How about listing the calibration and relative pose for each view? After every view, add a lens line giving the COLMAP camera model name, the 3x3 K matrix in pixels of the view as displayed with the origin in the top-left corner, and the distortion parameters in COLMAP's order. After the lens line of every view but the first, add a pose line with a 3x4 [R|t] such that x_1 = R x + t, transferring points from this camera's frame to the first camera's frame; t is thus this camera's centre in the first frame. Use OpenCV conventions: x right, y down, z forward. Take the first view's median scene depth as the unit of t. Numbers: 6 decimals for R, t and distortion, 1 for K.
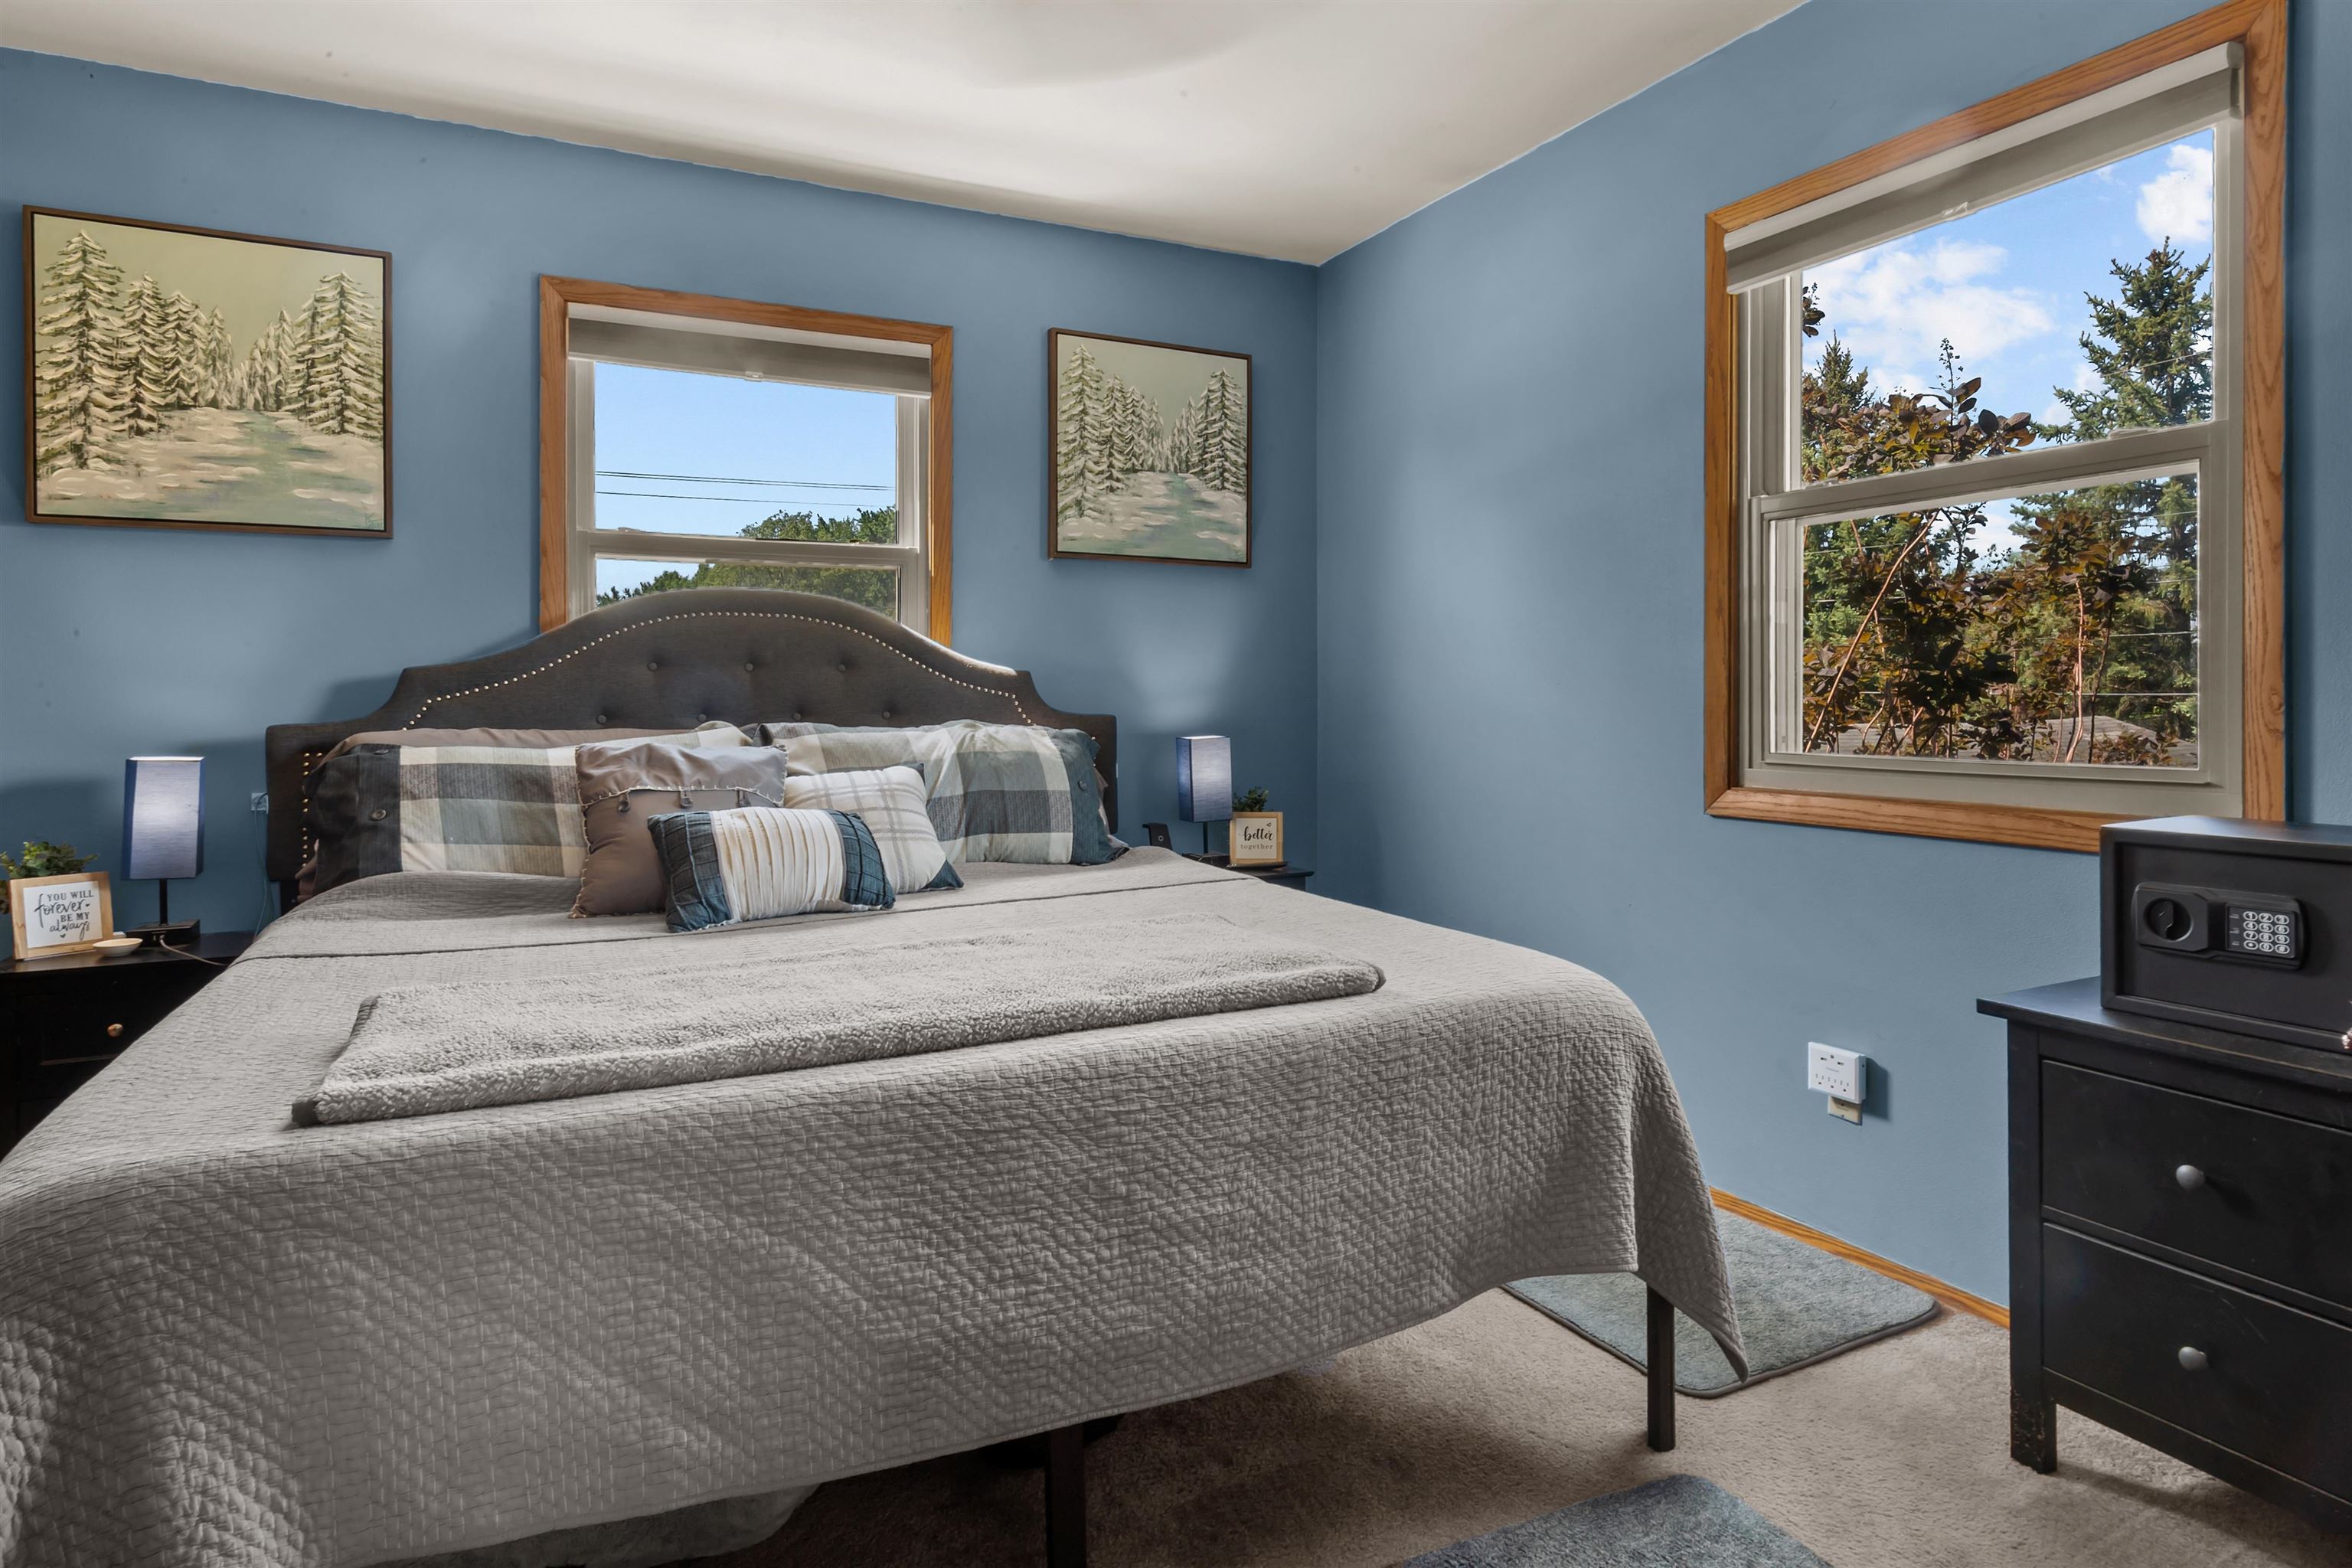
lens RADIAL K [[1321.7, 0, 1177.6], [0, 1321.7, 695.2], [0, 0, 1]] dist [0.004559, 0.000947]
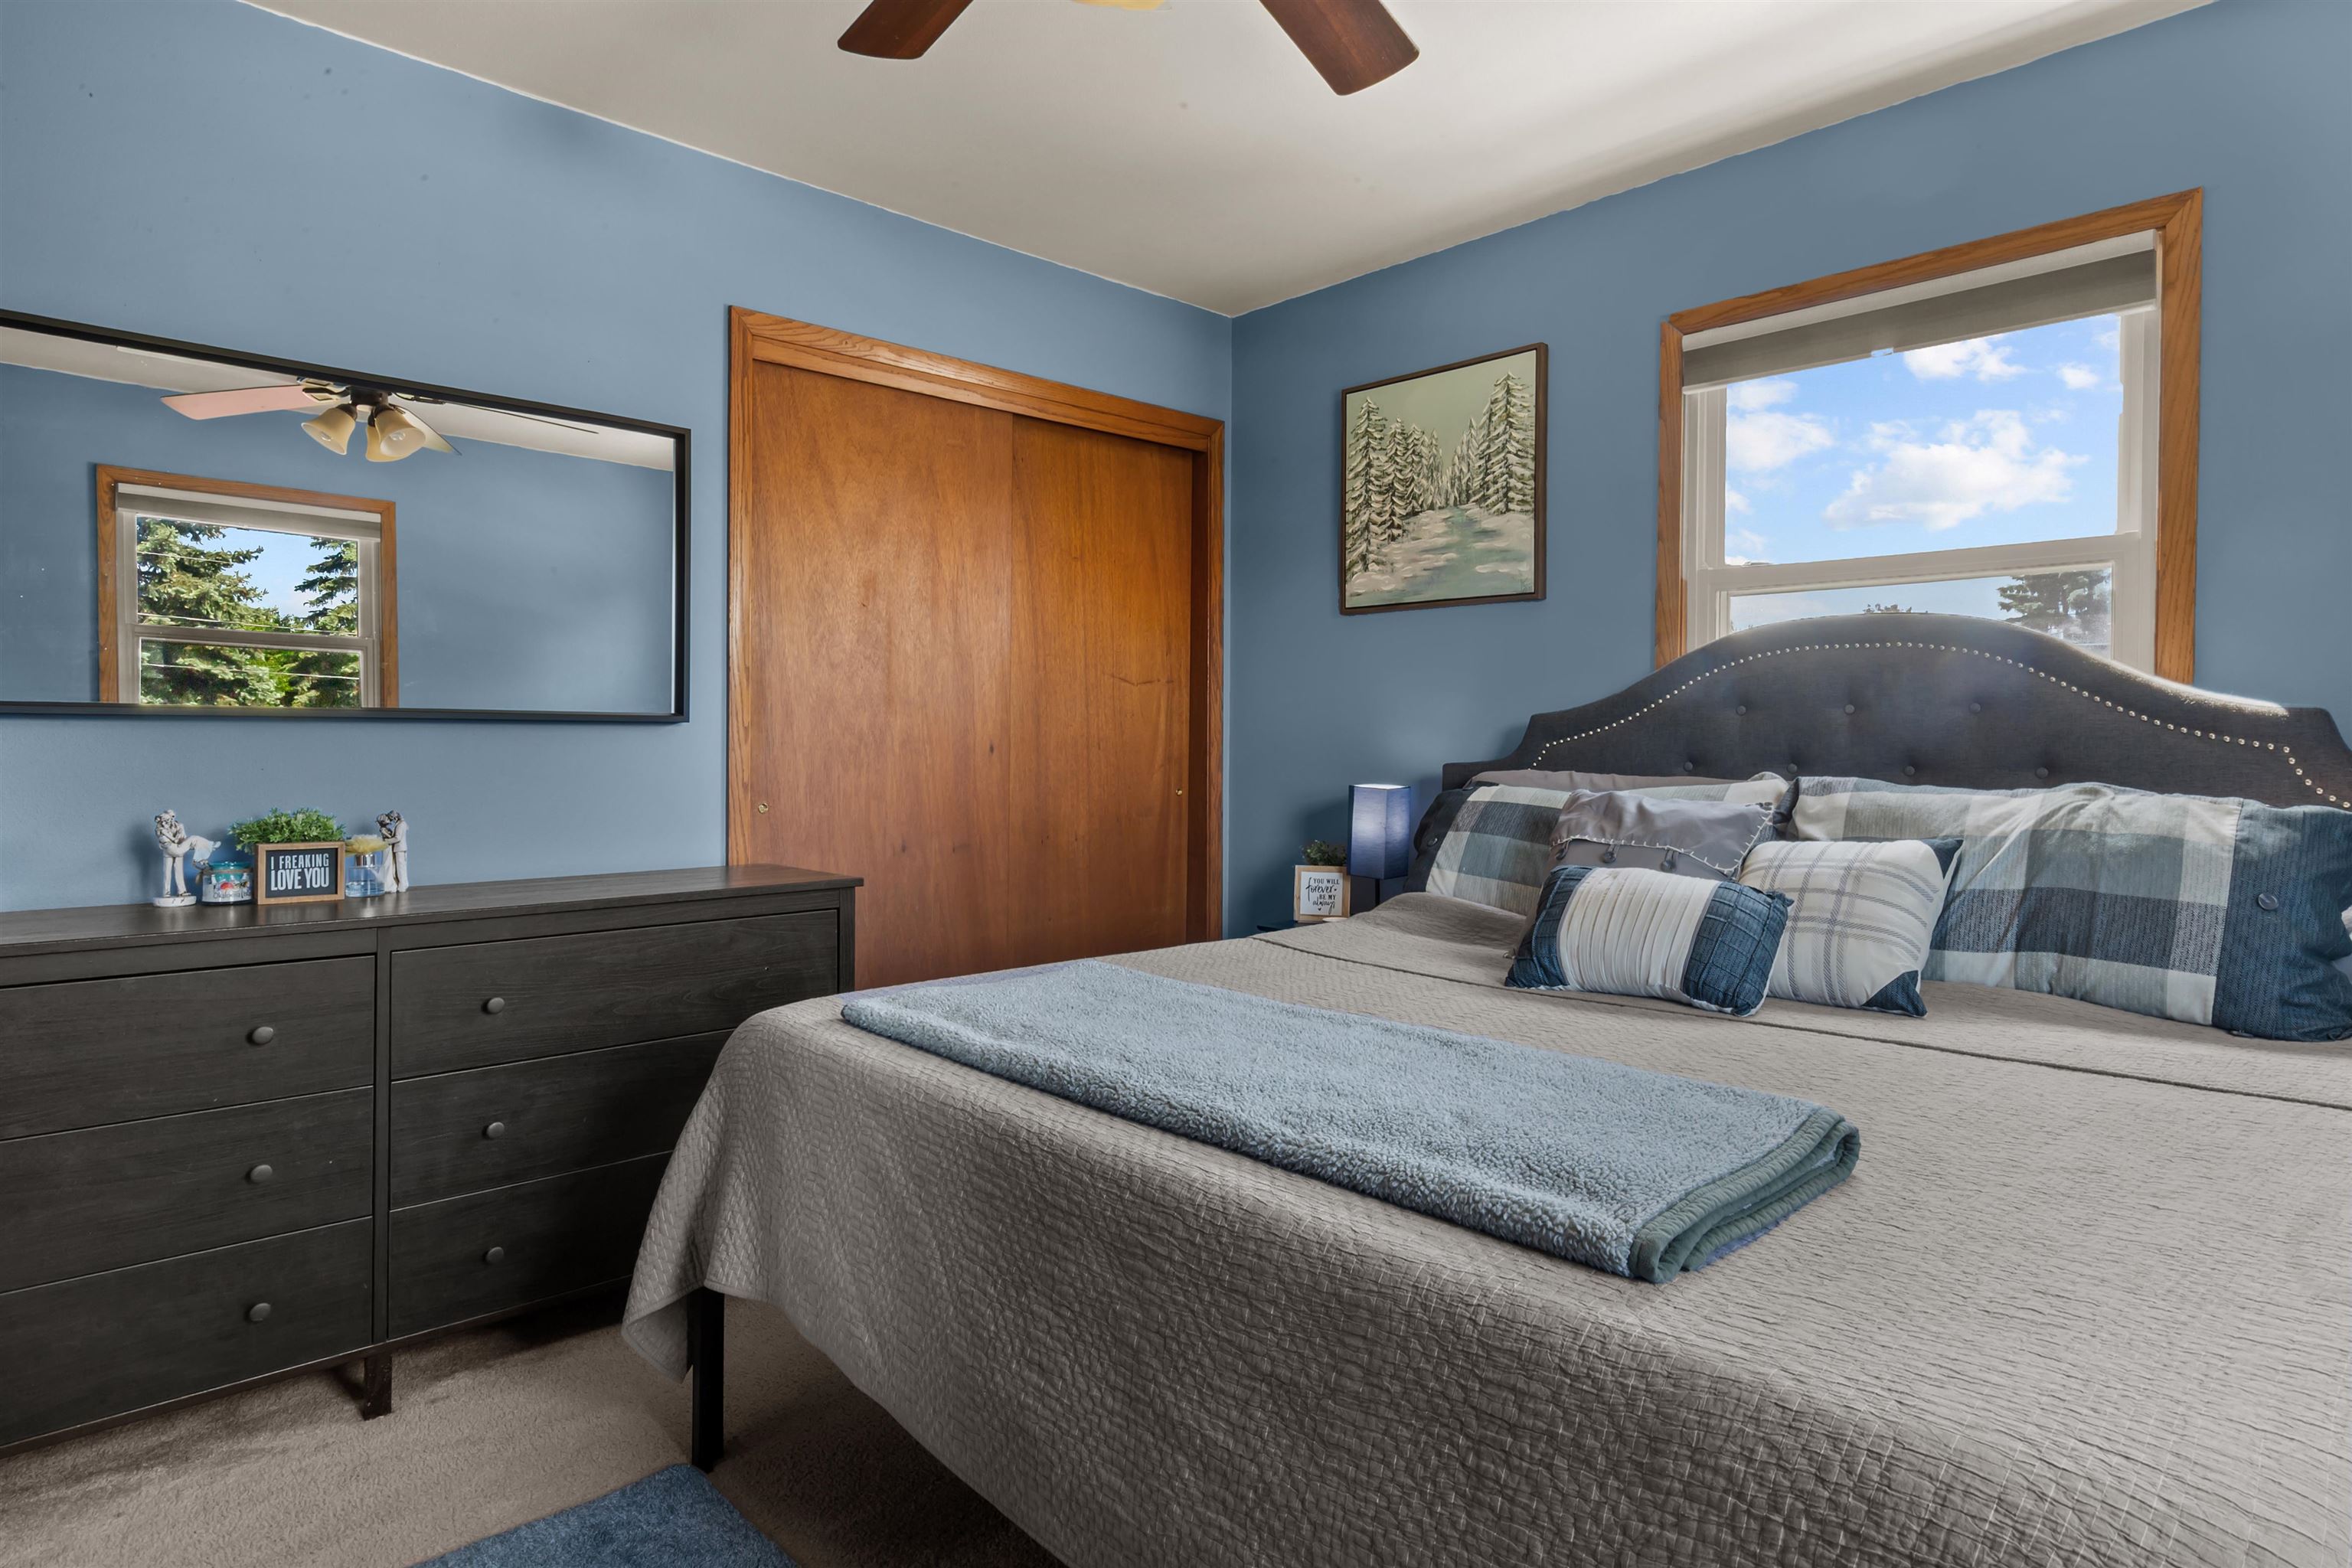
lens RADIAL K [[1307.2, 0, 1176.2], [0, 1307.2, 736.4], [0, 0, 1]] dist [0.000609, -0.000303]
pose [[0.285569, 0.005171, -0.958344, 0.403567], [-0.007782, 0.999965, 0.003077, -0.003903], [0.958326, 0.006579, 0.285600, 0.424424]]
